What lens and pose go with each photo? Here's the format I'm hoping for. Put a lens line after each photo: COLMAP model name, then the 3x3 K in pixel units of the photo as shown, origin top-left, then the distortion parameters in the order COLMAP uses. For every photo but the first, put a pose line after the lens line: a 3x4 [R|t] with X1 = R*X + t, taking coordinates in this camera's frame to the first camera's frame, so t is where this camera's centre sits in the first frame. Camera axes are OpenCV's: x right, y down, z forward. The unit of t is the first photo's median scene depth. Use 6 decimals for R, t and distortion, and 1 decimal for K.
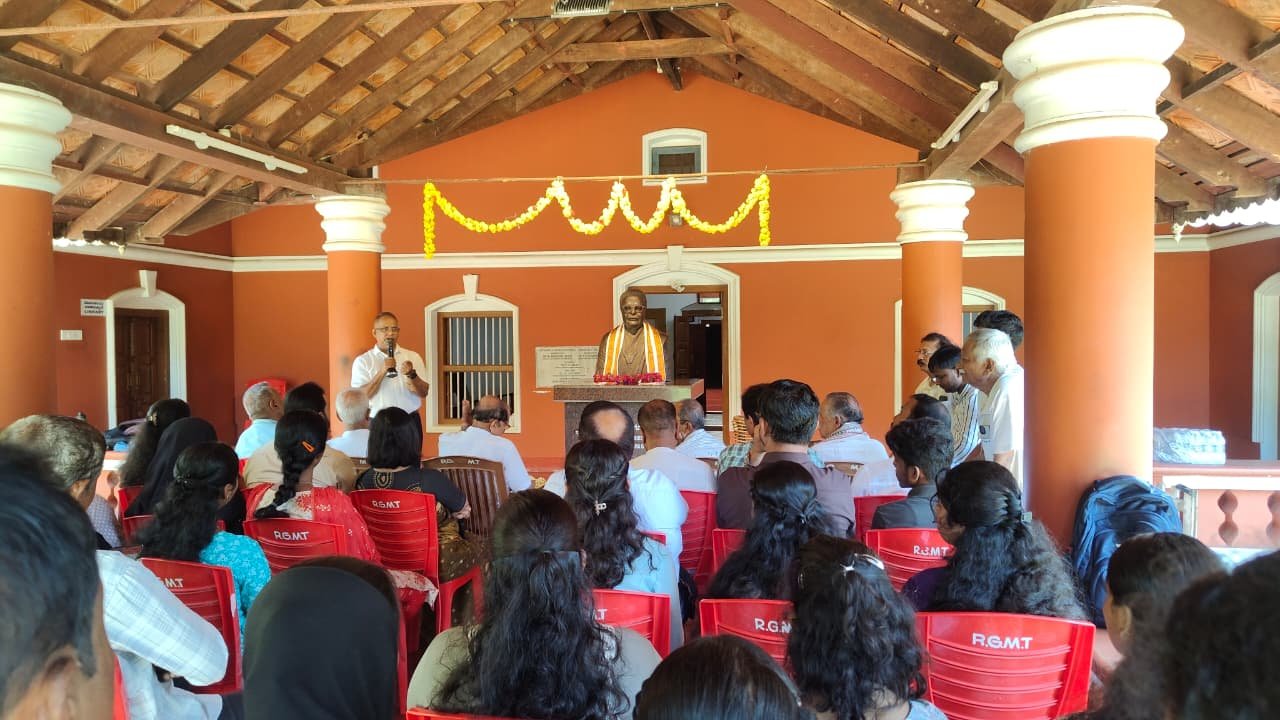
lens RADIAL K [[894.5, 0, 644.6], [0, 894.5, 367.3], [0, 0, 1]] dist [0.024001, -0.017968]
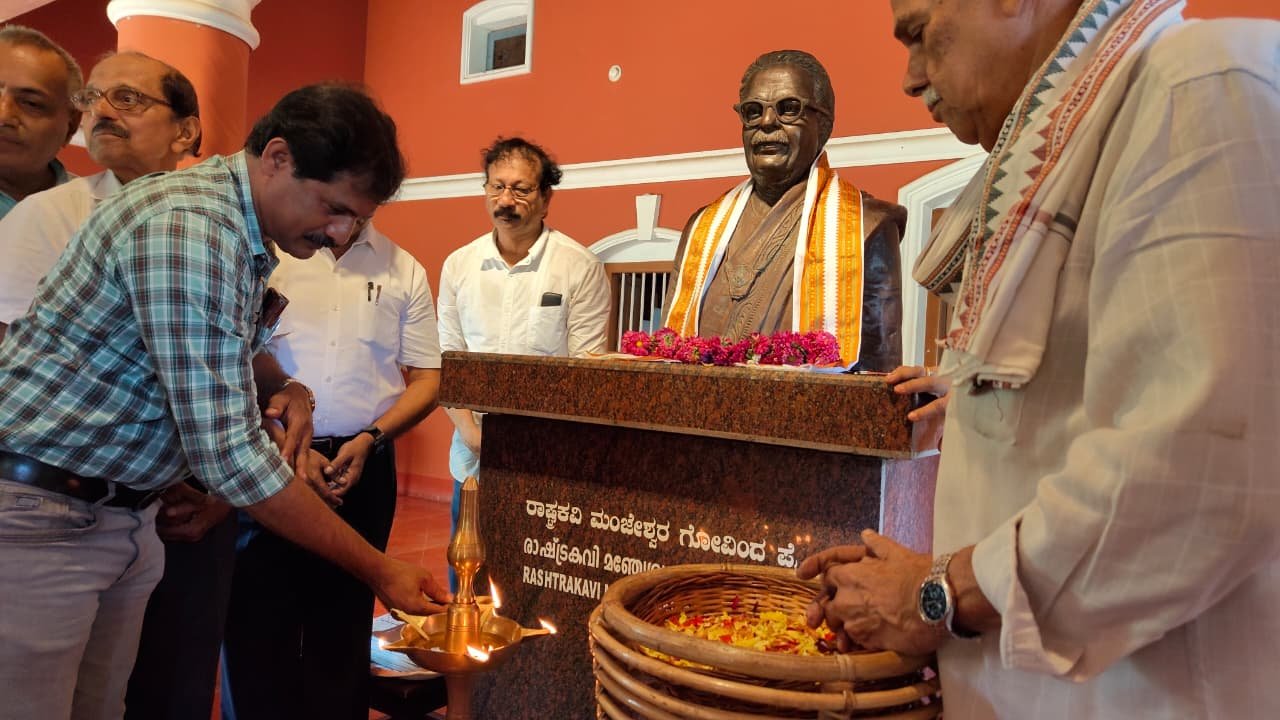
lens RADIAL K [[894.5, 0, 628.2], [0, 894.5, 354.7], [0, 0, 1]] dist [0.024001, -0.017968]
pose [[0.896318, 0.056017, -0.439858, 0.077823], [-0.076337, 0.996671, -0.028627, 0.024359], [0.436790, 0.059236, 0.897611, 0.729917]]
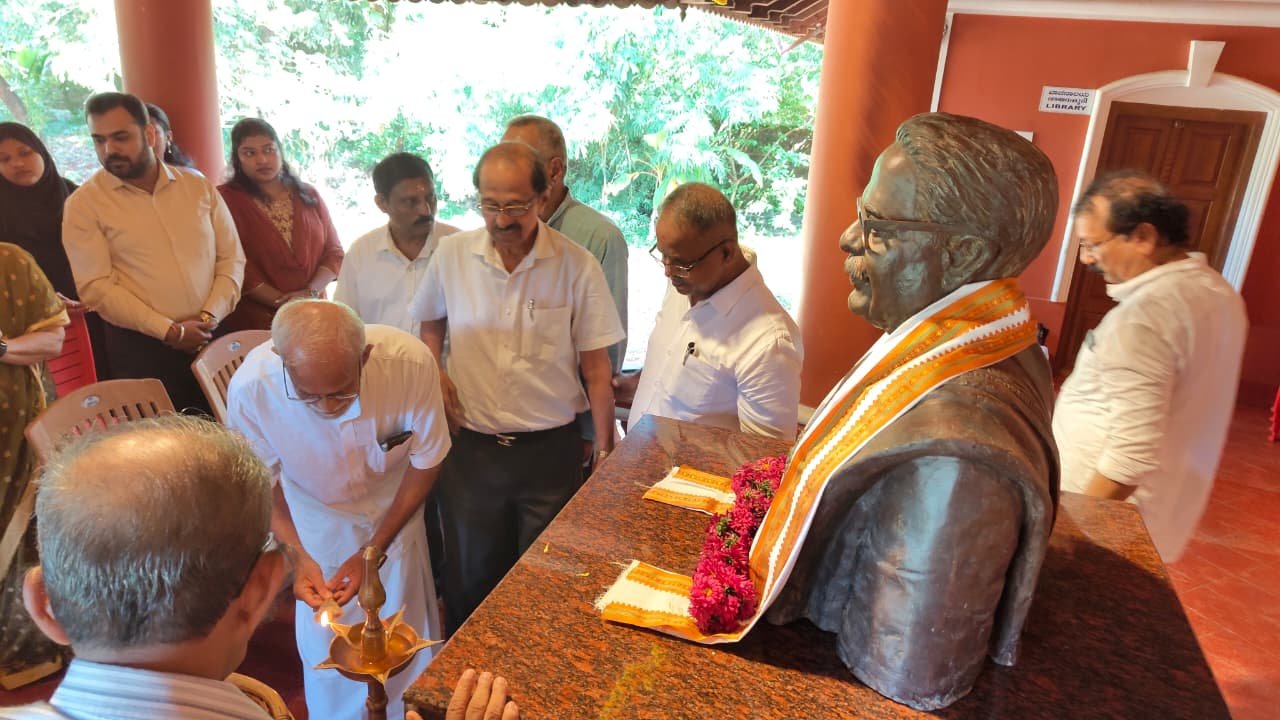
lens RADIAL K [[894.5, 0, 619.0], [0, 894.5, 363.2], [0, 0, 1]] dist [0.024001, -0.017968]
pose [[-0.163969, 0.317652, -0.933923, 0.178410], [-0.094805, 0.937280, 0.335439, -0.095911], [0.981899, 0.143542, -0.123570, 0.981992]]
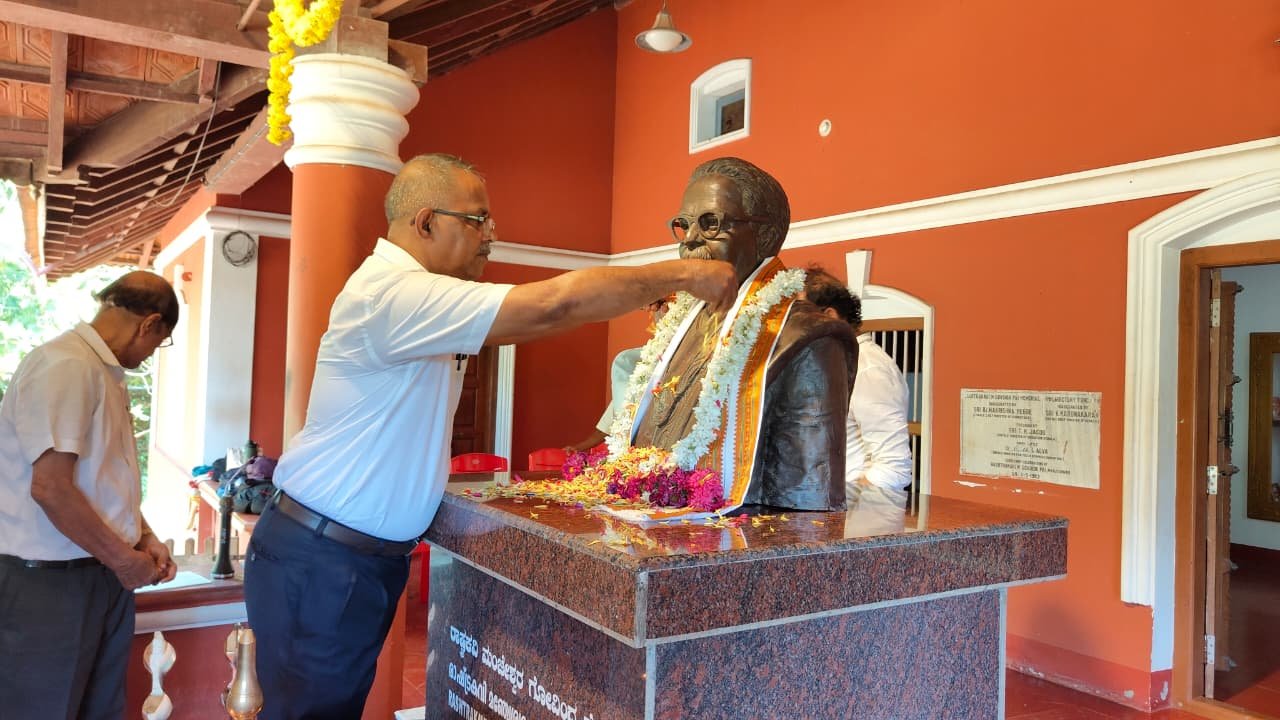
lens RADIAL K [[894.5, 0, 631.3], [0, 894.5, 358.4], [0, 0, 1]] dist [0.024001, -0.017968]
pose [[0.668592, 0.015945, -0.743458, 0.178702], [-0.065566, 0.997140, -0.037578, -0.013616], [0.740733, 0.073869, 0.667726, 0.809999]]
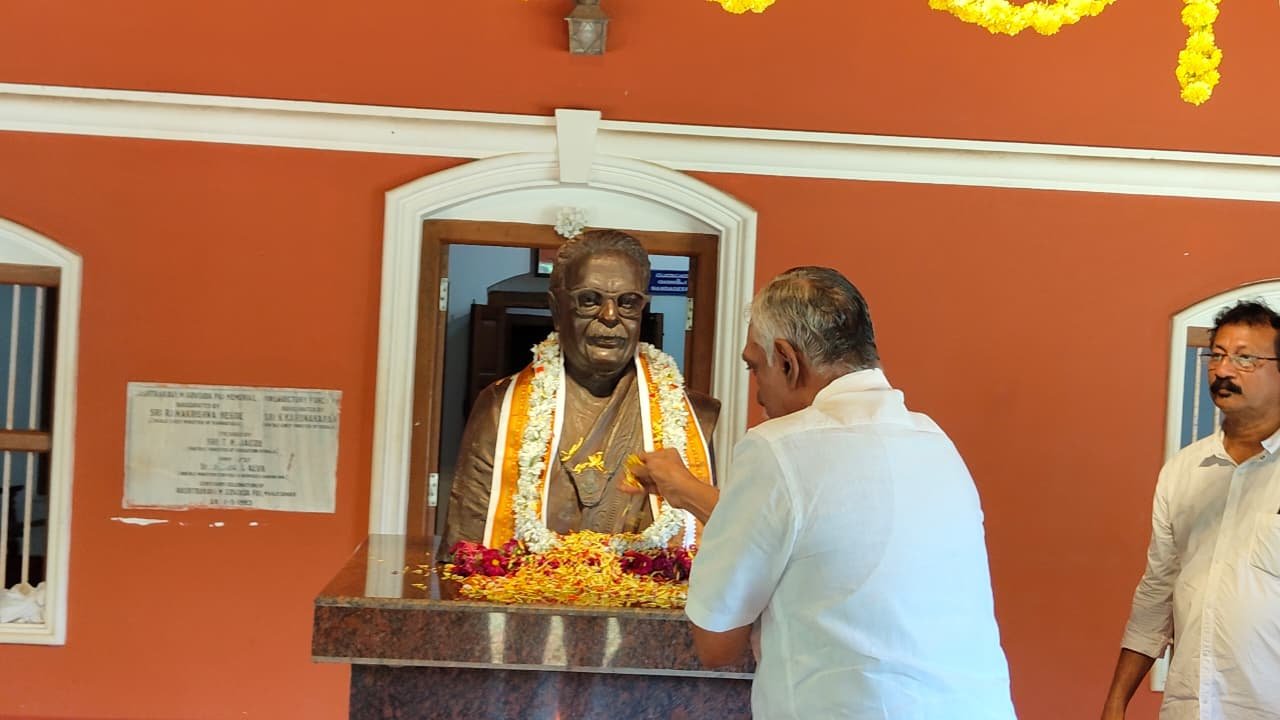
lens RADIAL K [[1787.6, 0, 659.7], [0, 1787.6, 323.9], [0, 0, 1]] dist [0.043492, 0.000000]
pose [[0.973926, 0.059478, 0.218932, -0.116525], [-0.050428, 0.997635, -0.046703, -0.034586], [-0.221192, 0.034445, 0.974622, 0.471788]]
